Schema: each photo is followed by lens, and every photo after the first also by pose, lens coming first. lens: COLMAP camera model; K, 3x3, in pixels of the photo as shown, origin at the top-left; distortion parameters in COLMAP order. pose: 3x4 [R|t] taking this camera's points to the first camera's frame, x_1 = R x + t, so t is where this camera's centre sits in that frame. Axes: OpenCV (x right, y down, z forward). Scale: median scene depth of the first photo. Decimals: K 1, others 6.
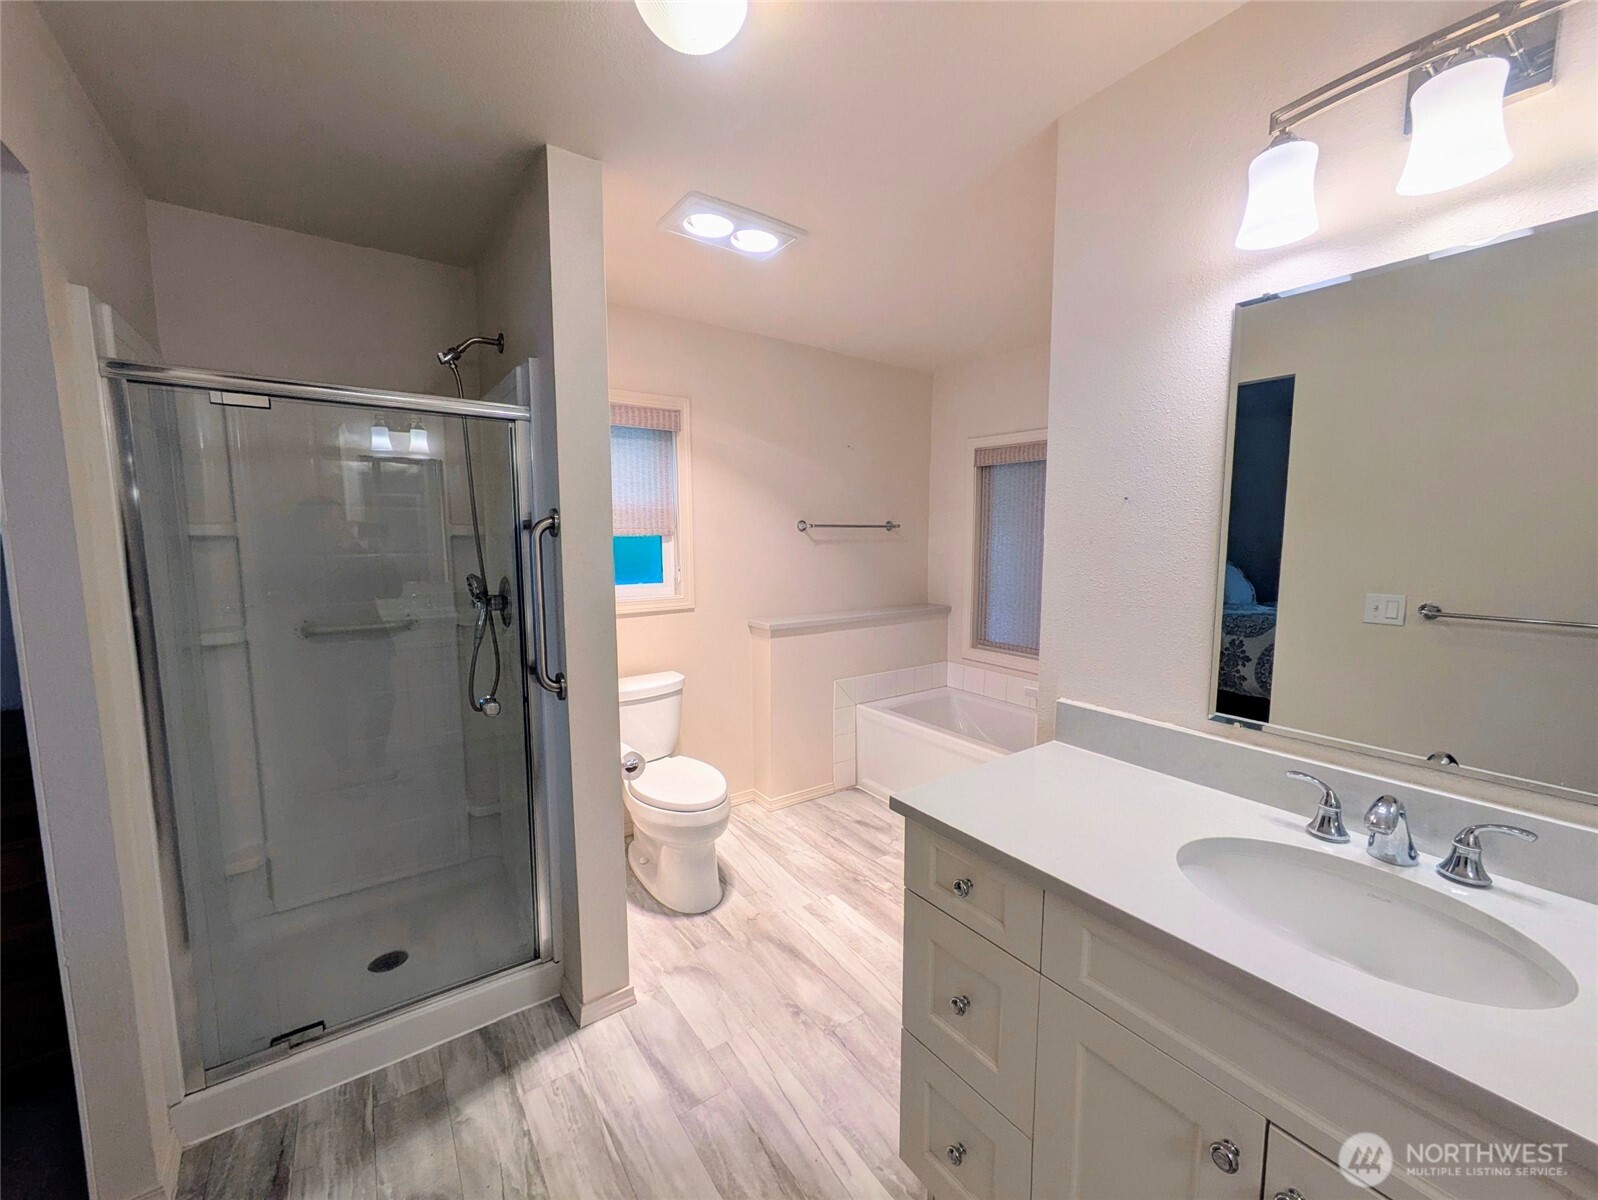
lens RADIAL K [[633.5, 0, 799.0], [0, 633.5, 600.0], [0, 0, 1]] dist [0.000528, 0.000472]
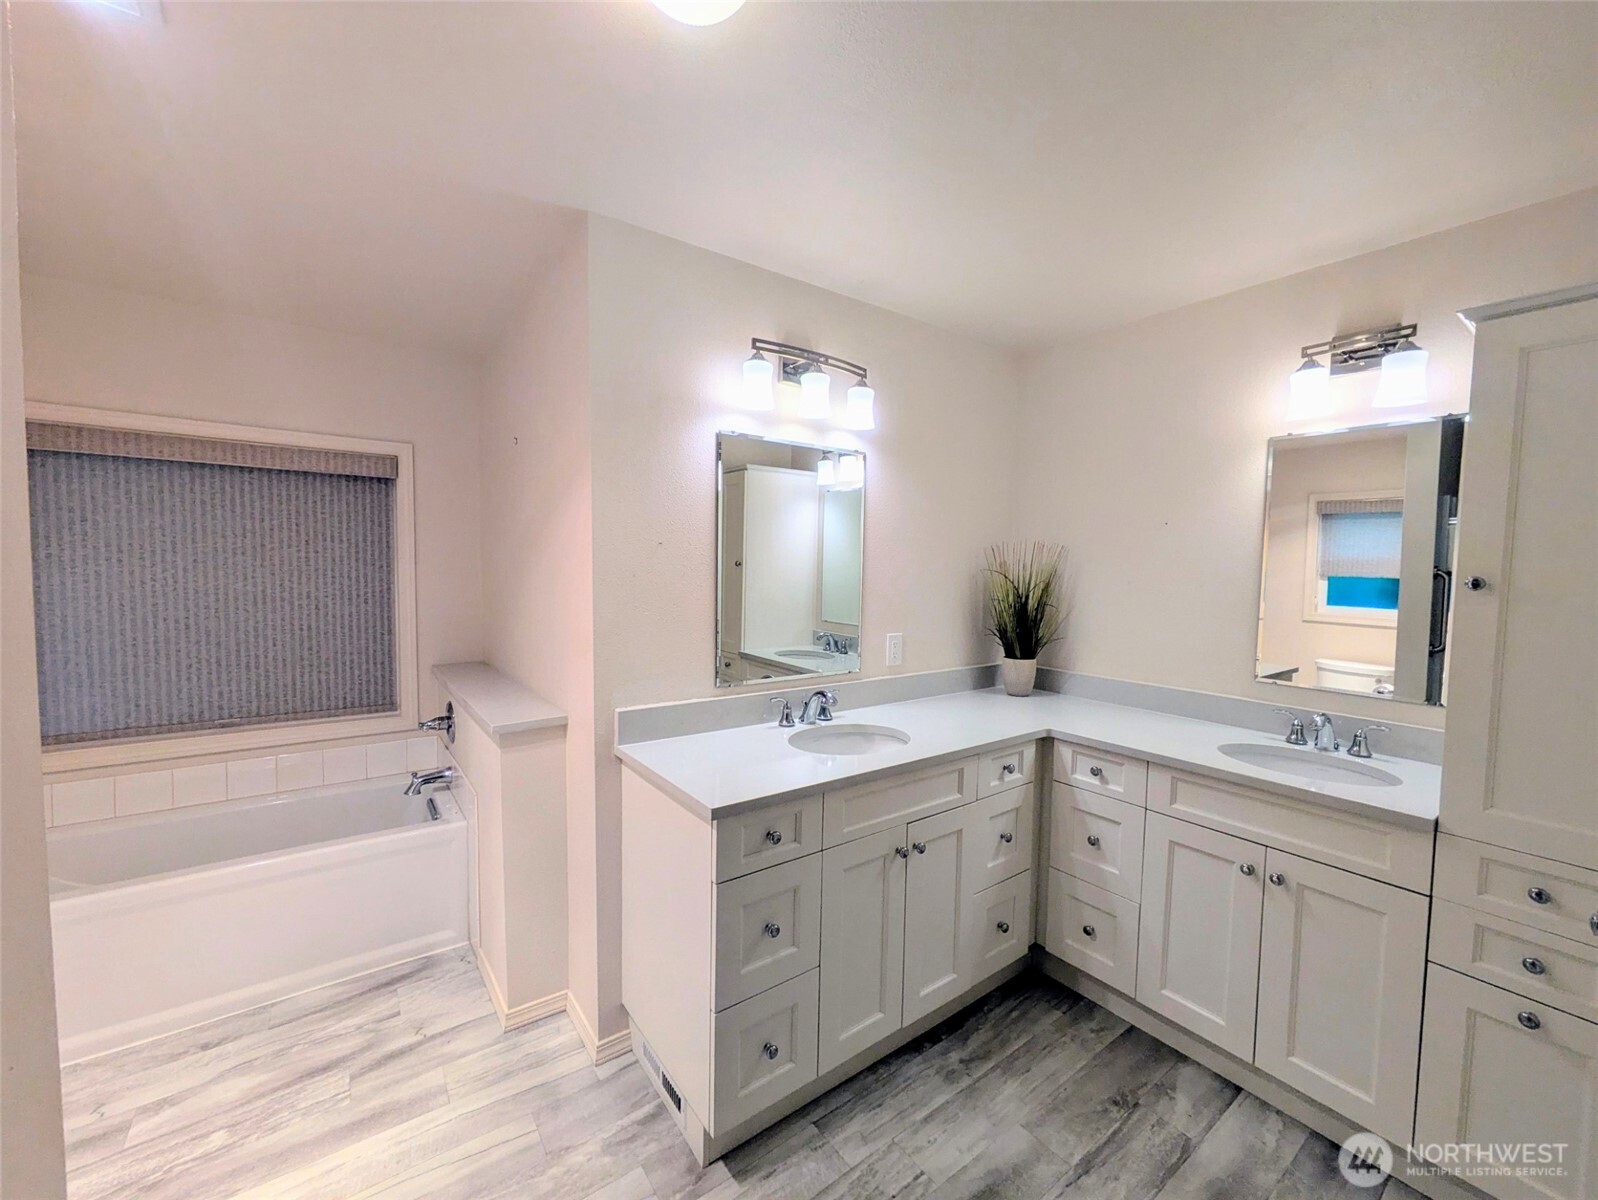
lens RADIAL K [[633.5, 0, 799.0], [0, 633.5, 600.0], [0, 0, 1]] dist [0.000528, 0.000472]
pose [[-0.017995, -0.053570, 0.998402, -0.952374], [0.092877, 0.994156, 0.055016, -0.100315], [-0.995515, 0.093719, -0.012915, 0.835021]]
